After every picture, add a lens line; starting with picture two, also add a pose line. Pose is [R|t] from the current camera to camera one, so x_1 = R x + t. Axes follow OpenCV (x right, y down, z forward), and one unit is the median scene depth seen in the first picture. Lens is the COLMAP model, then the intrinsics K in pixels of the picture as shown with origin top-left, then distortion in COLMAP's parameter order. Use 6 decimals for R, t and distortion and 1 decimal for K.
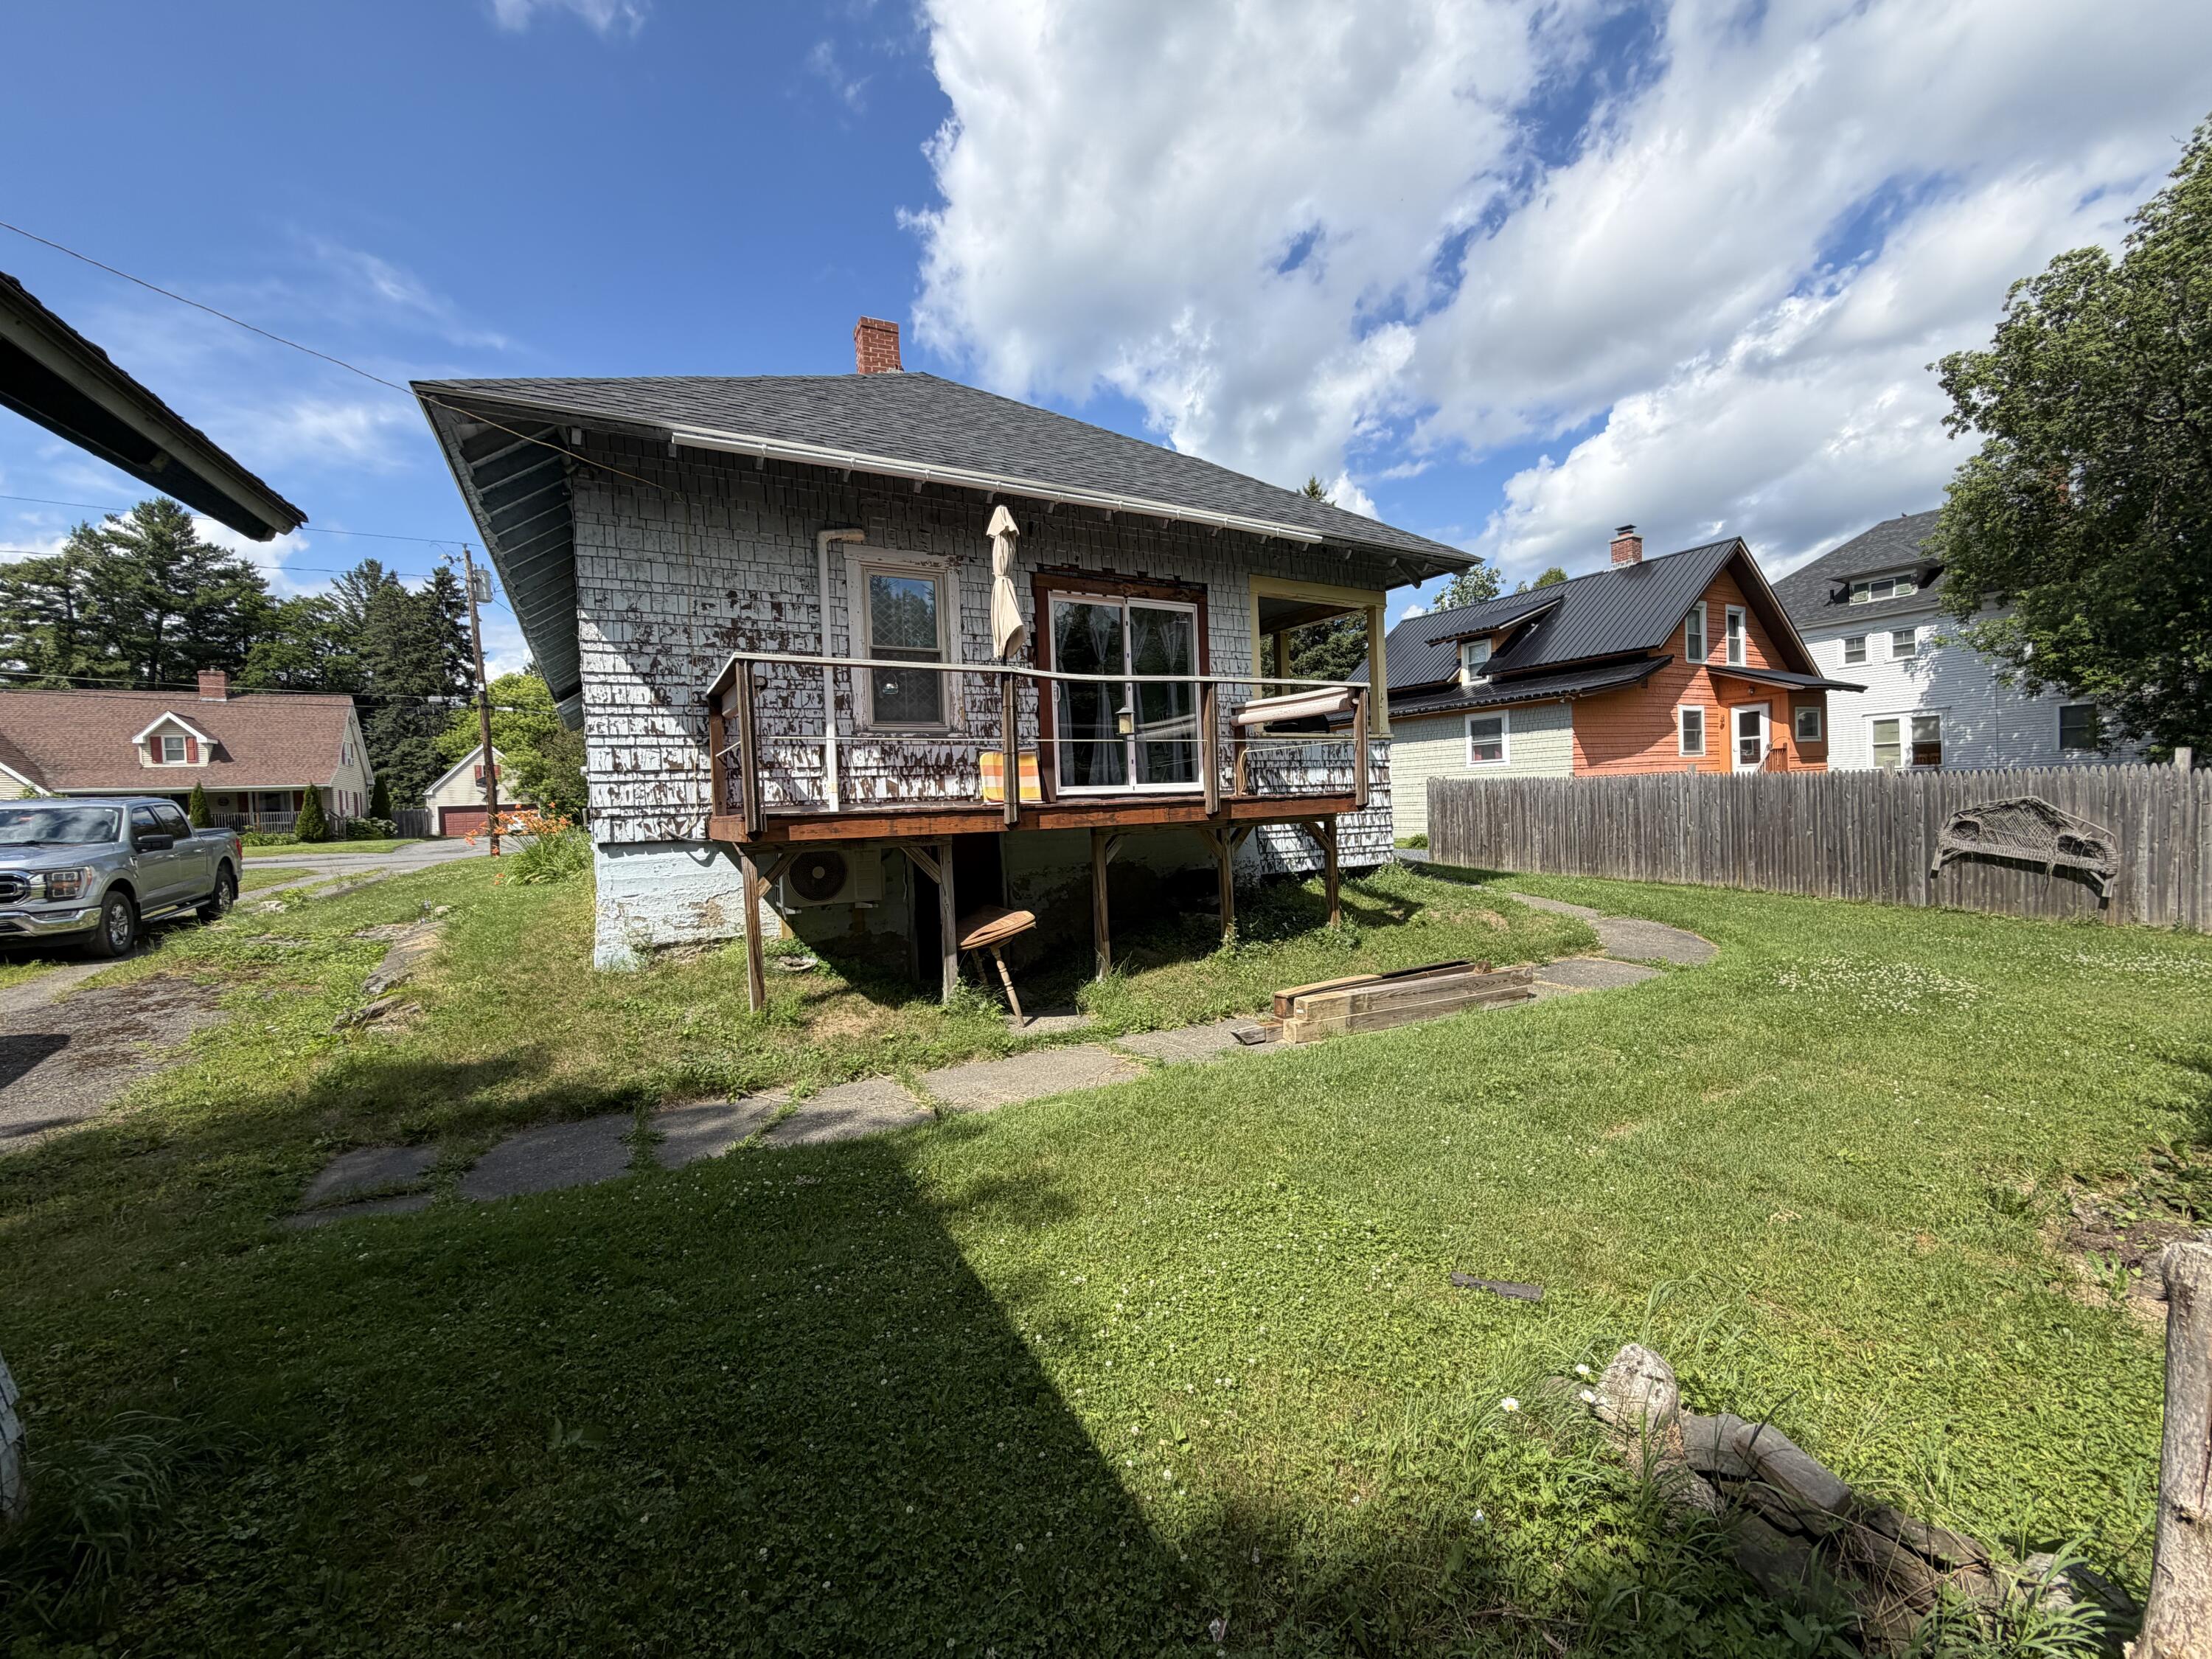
lens RADIAL K [[882.4, 0, 1100.5], [0, 882.4, 828.4], [0, 0, 1]] dist [-0.000303, 0.000175]
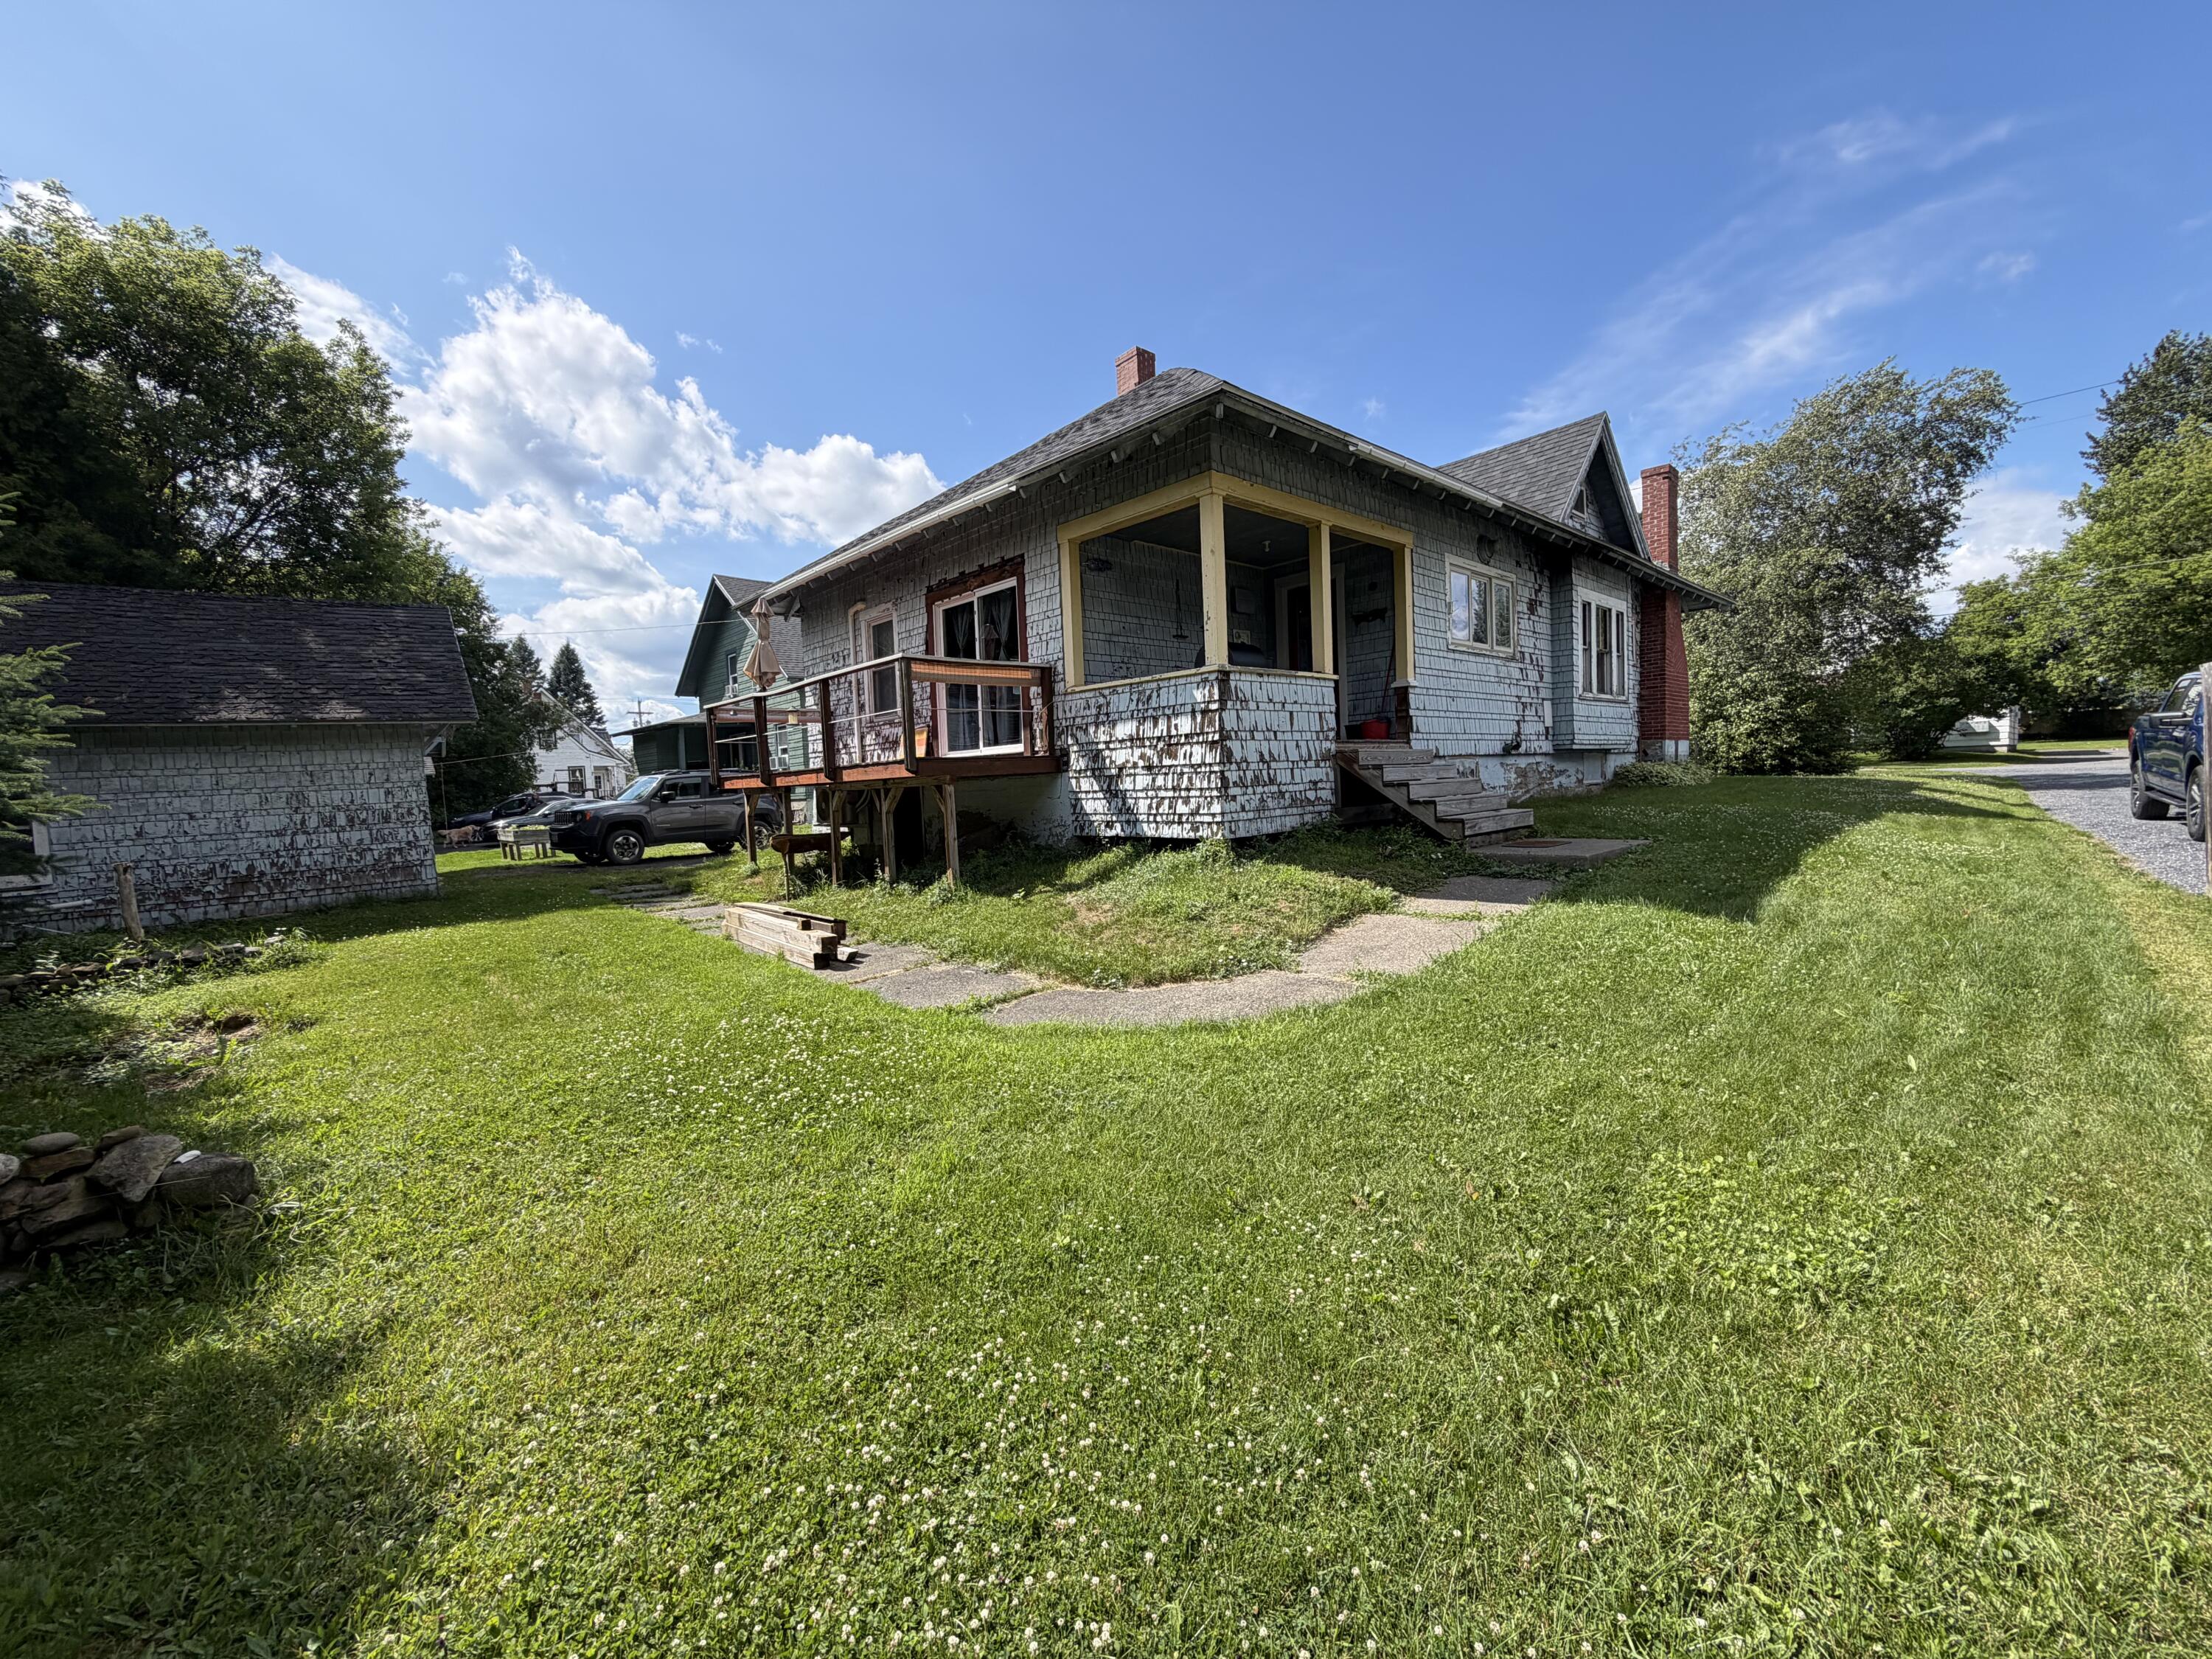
lens RADIAL K [[882.4, 0, 1100.5], [0, 882.4, 828.4], [0, 0, 1]] dist [-0.000303, 0.000175]
pose [[0.233482, 0.077186, -0.969293, 1.149156], [0.006914, 0.996687, 0.081033, -0.034675], [0.972337, -0.025621, 0.232175, 0.811727]]
